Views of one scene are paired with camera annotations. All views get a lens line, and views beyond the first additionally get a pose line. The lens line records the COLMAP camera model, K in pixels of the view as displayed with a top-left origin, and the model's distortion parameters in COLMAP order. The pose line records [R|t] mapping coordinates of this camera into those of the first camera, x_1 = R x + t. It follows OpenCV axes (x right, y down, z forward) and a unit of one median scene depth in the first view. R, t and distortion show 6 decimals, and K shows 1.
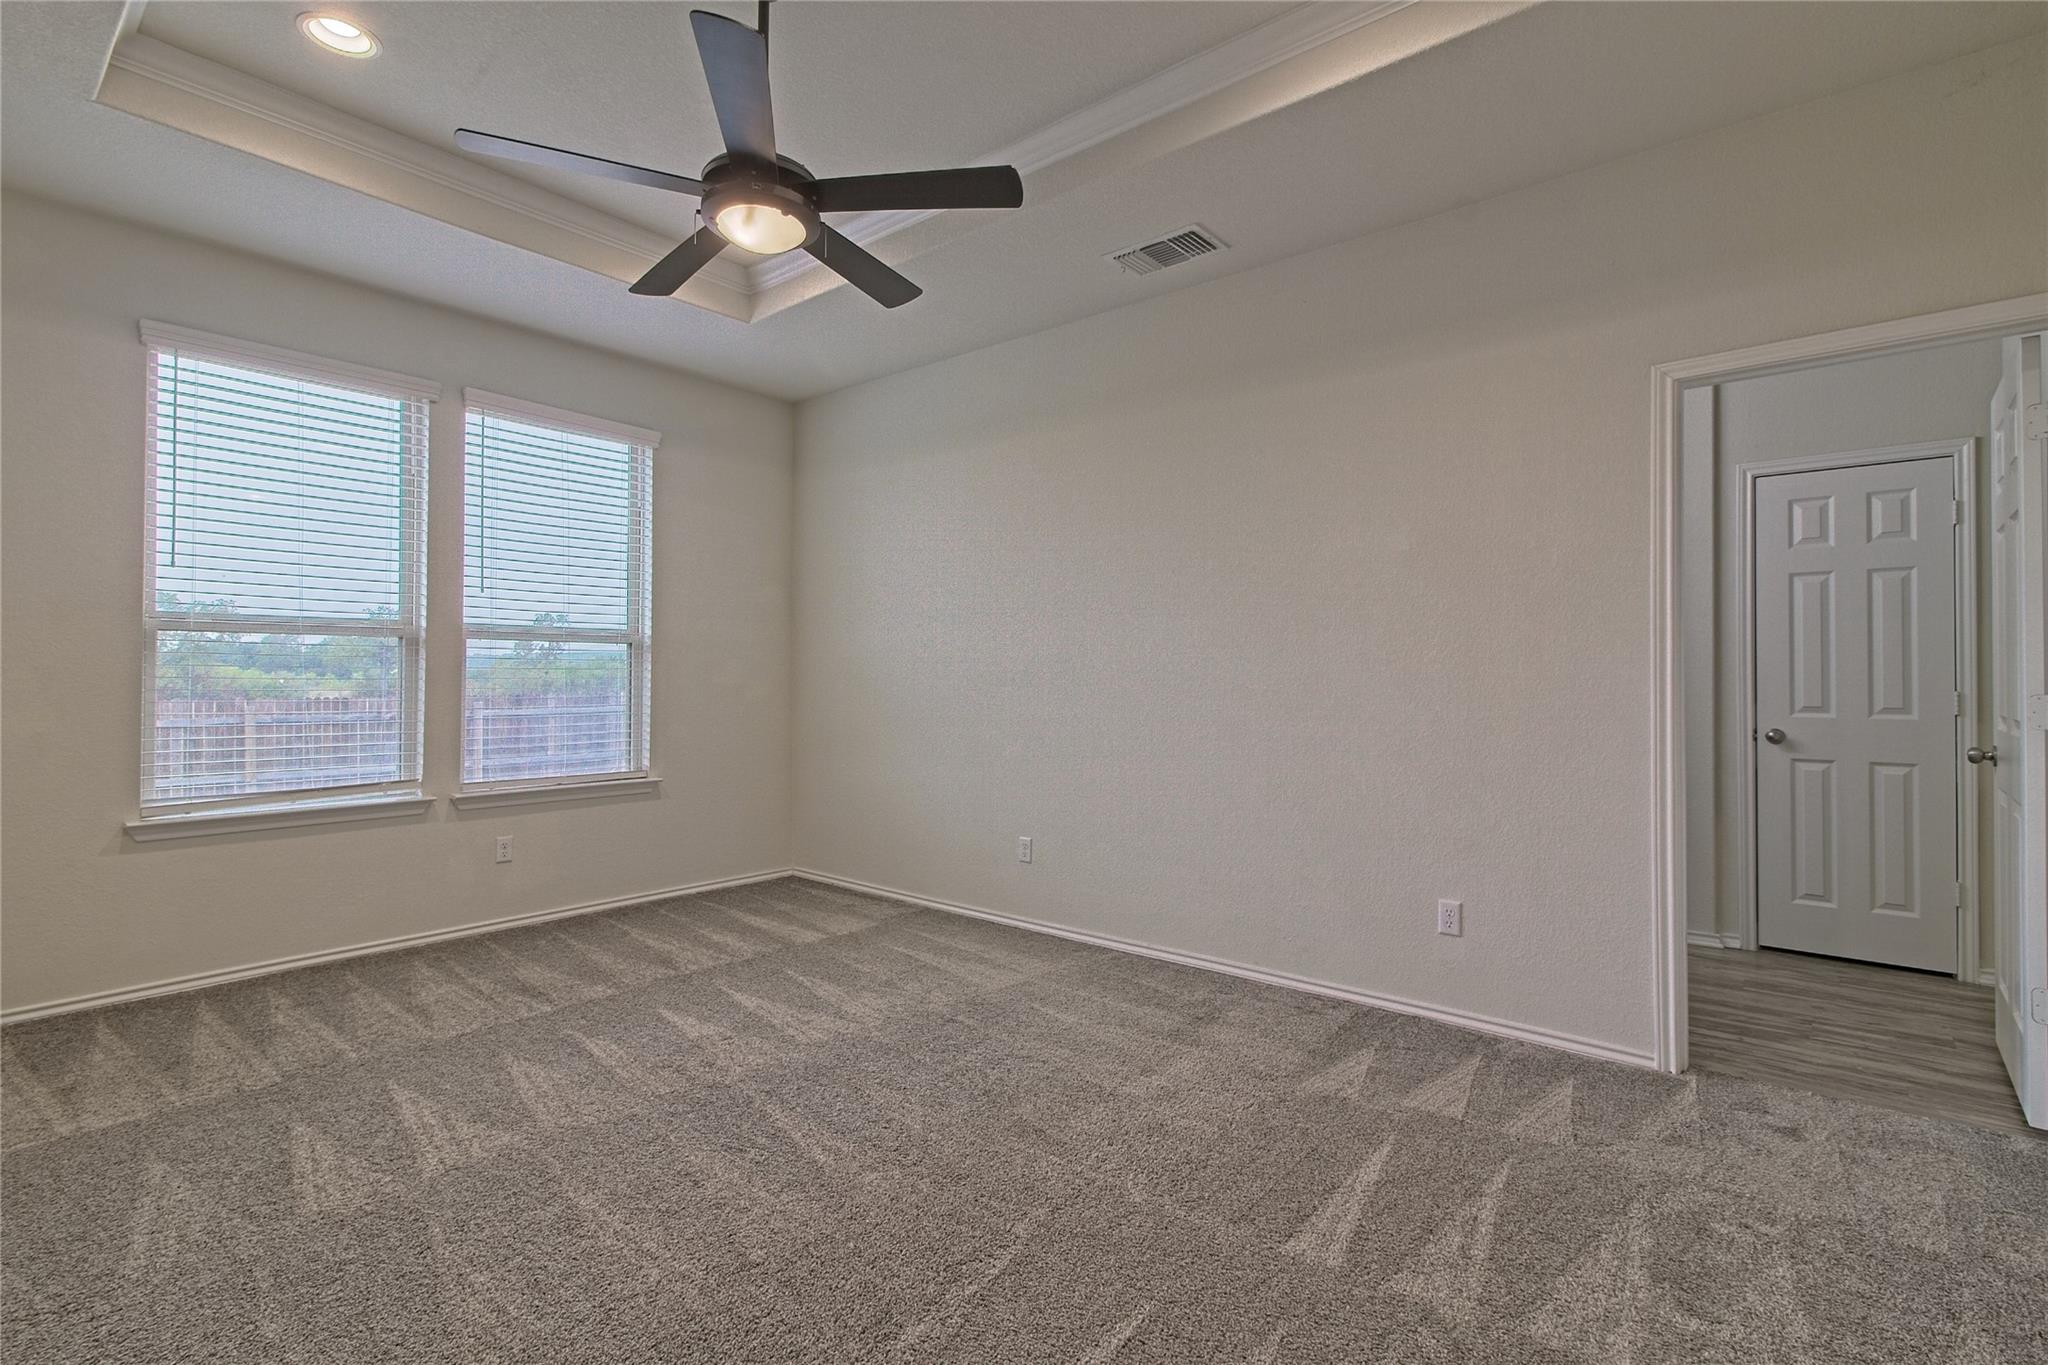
lens RADIAL K [[939.2, 0, 1021.4], [0, 939.2, 664.8], [0, 0, 1]] dist [-0.008786, 0.002806]
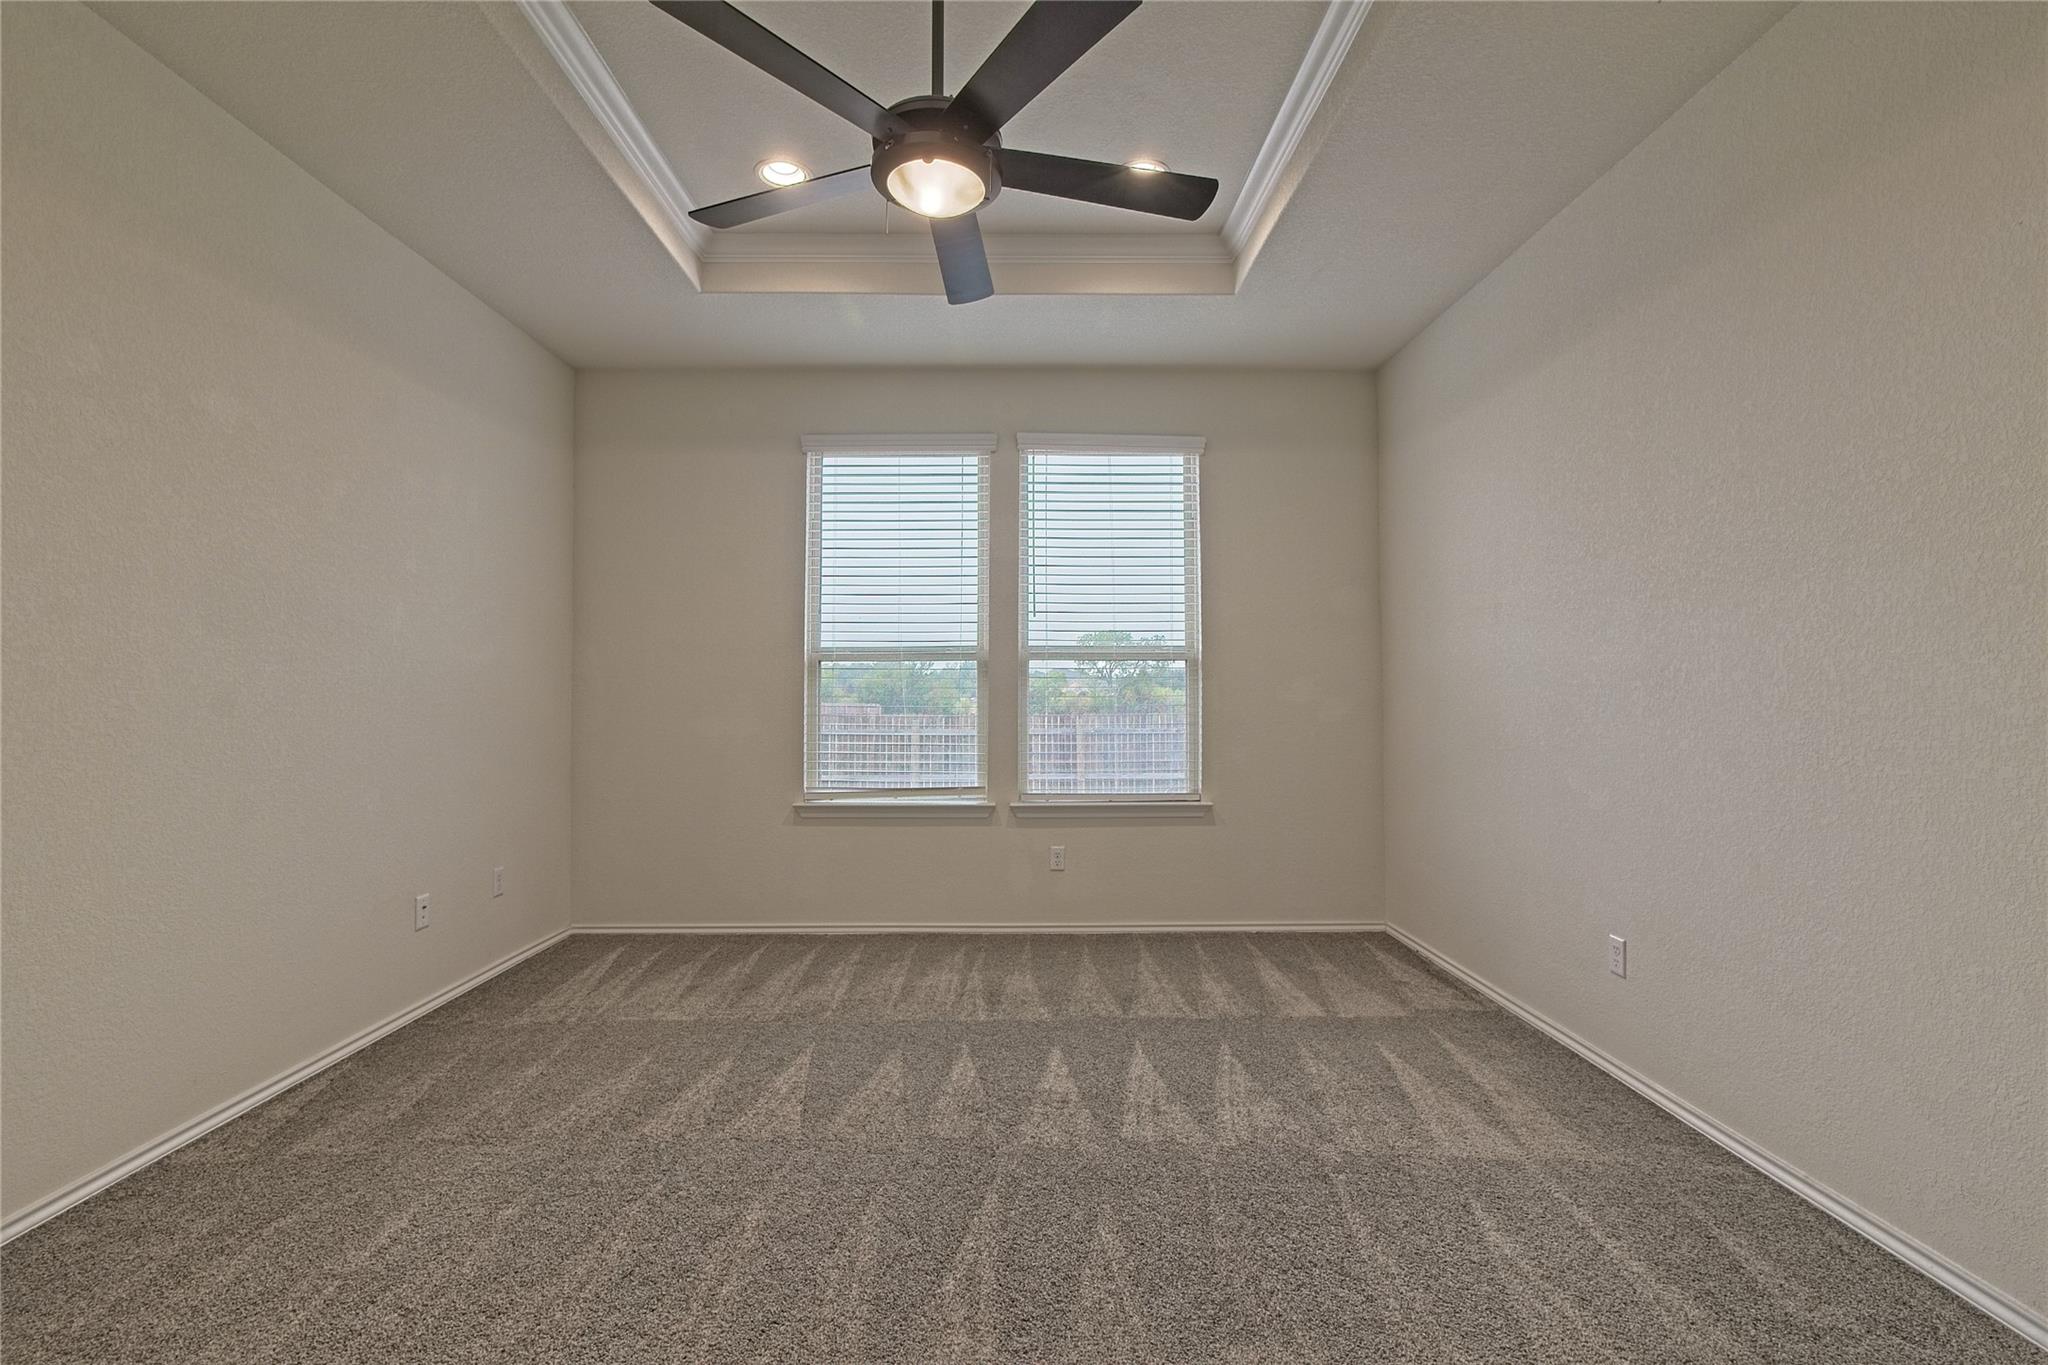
lens RADIAL K [[942.4, 0, 1024.0], [0, 942.4, 682.5], [0, 0, 1]] dist [-0.037843, 0.026441]
pose [[0.650265, -0.014186, -0.759575, 0.251396], [0.014104, 0.999879, -0.006600, 0.004111], [0.759576, -0.006421, 0.650386, 0.289853]]
